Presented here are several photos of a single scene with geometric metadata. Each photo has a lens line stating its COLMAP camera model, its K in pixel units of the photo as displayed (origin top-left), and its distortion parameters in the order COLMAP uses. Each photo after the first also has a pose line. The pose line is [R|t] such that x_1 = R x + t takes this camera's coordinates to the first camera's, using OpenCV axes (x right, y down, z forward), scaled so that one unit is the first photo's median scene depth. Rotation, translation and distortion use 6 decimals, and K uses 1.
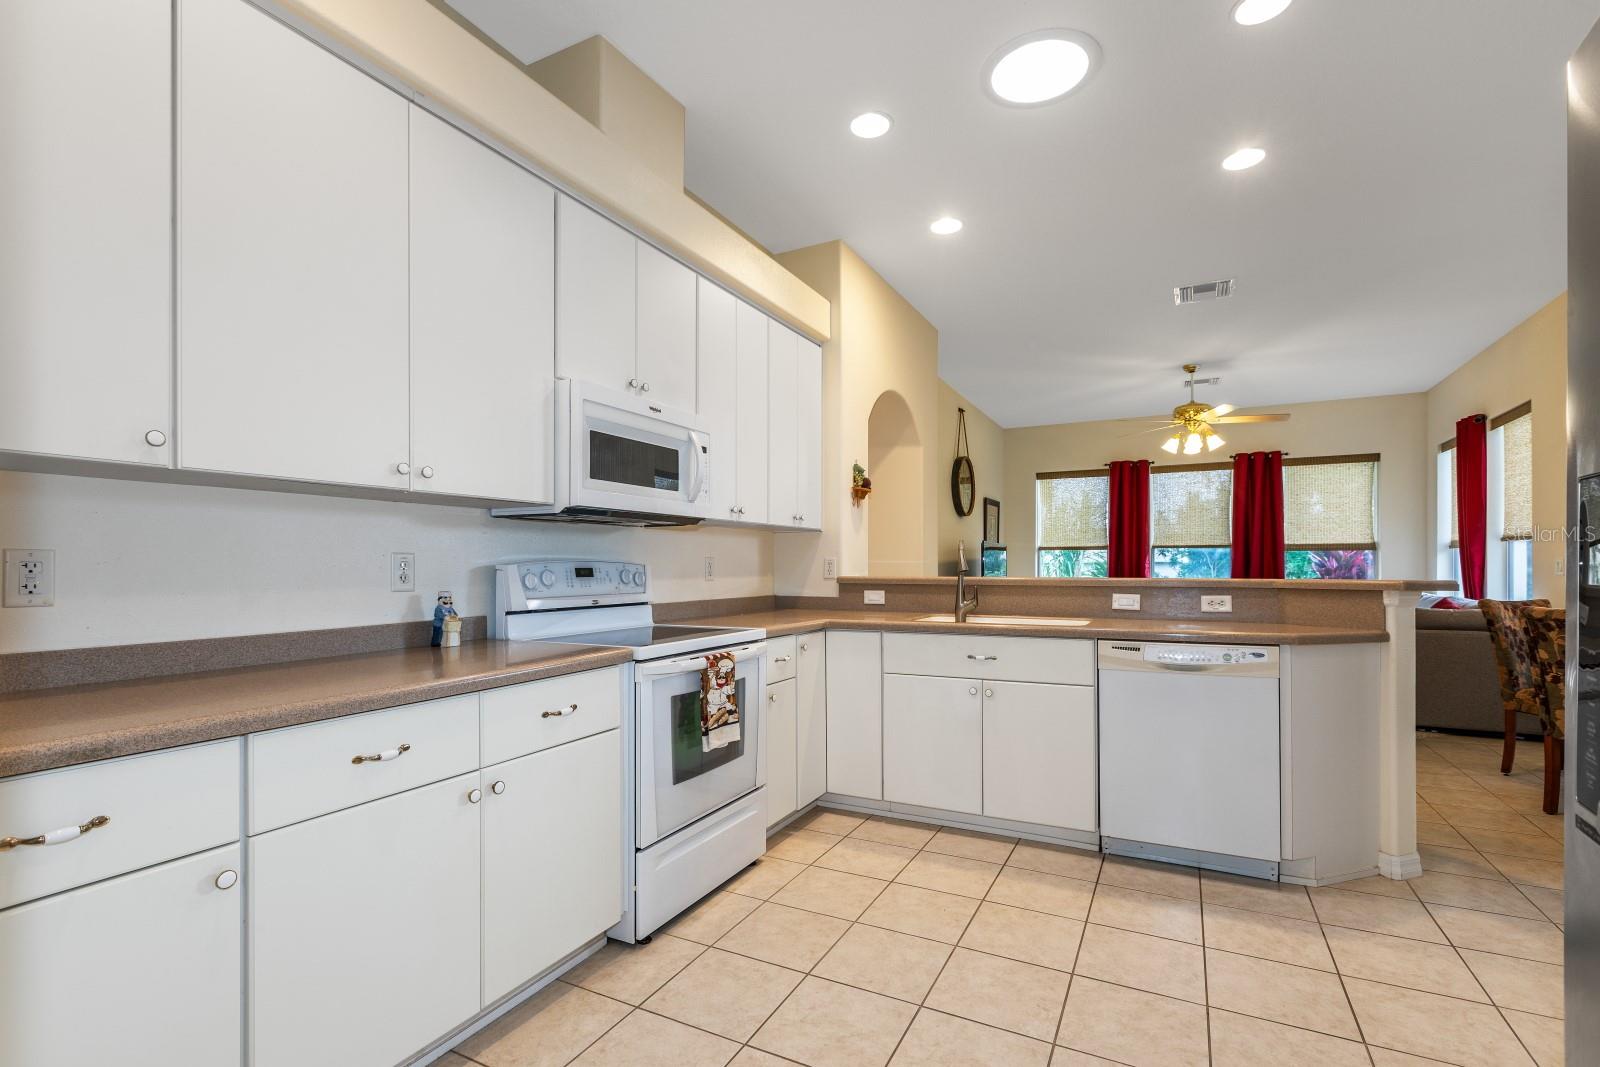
lens RADIAL K [[736.9, 0, 795.6], [0, 736.9, 565.1], [0, 0, 1]] dist [-0.000707, 0.000293]
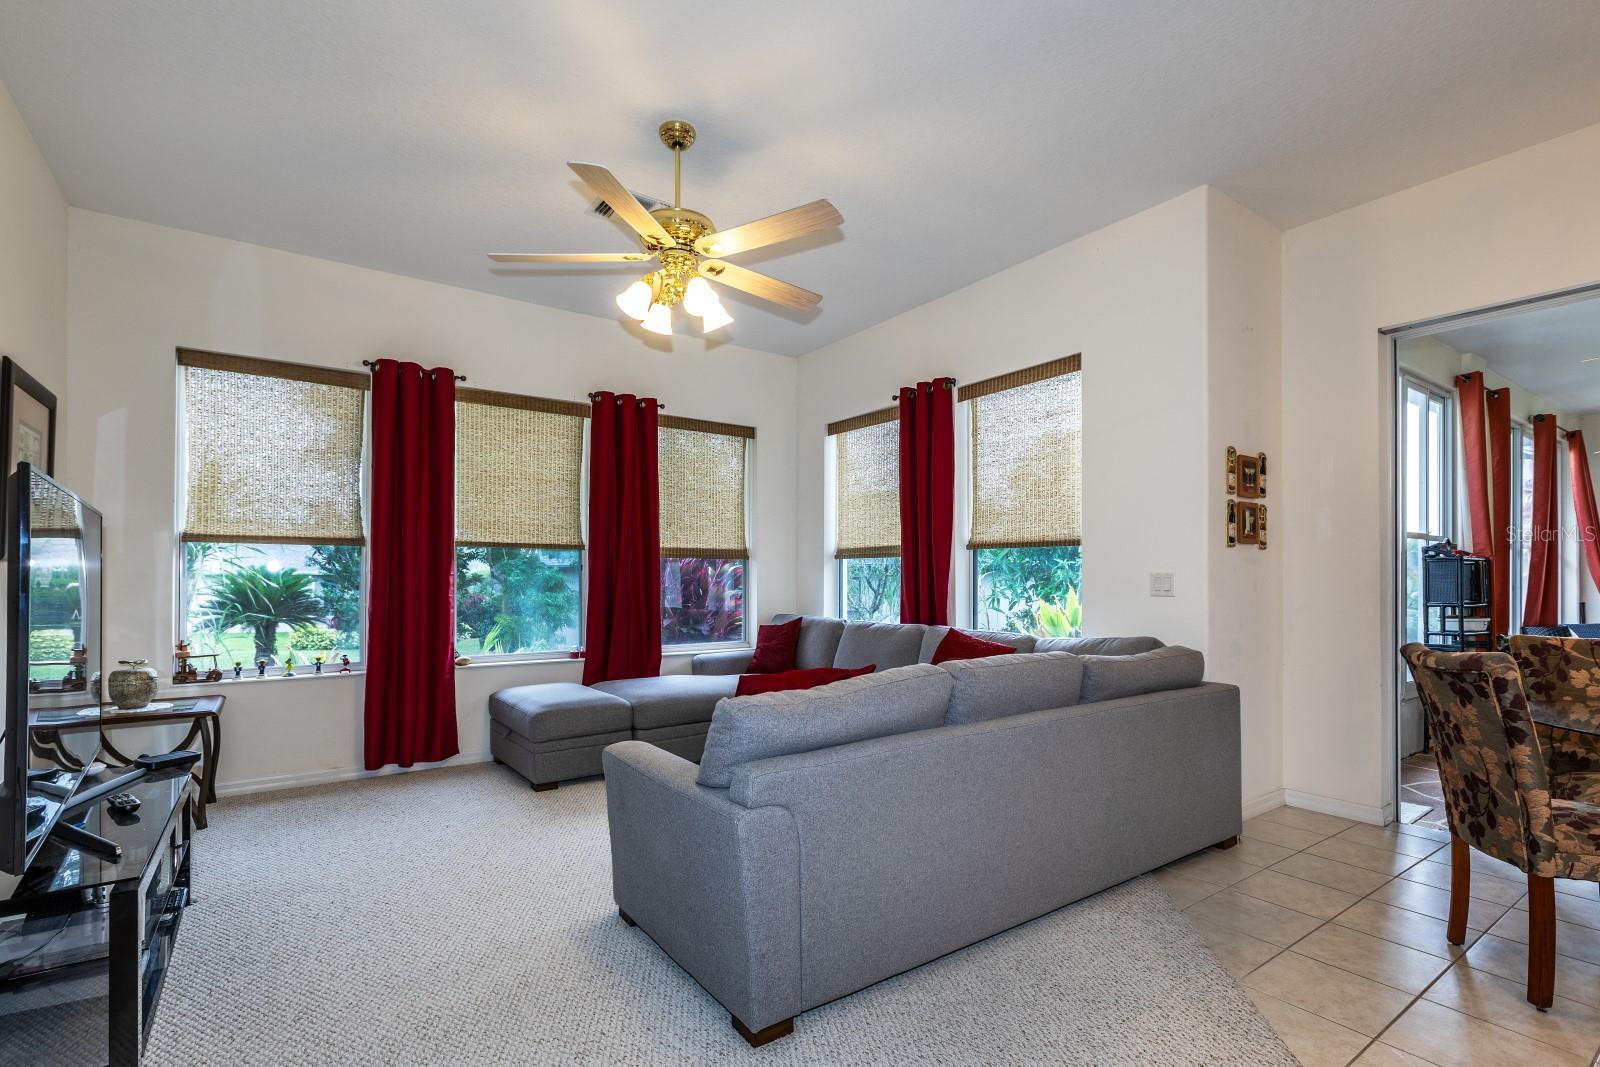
lens RADIAL K [[736.9, 0, 780.3], [0, 736.9, 569.3], [0, 0, 1]] dist [-0.000707, 0.000293]
pose [[0.473189, 0.009365, 0.880911, 0.121861], [-0.003762, 0.999956, -0.008610, -0.002983], [-0.880953, 0.000760, 0.473204, 0.489866]]
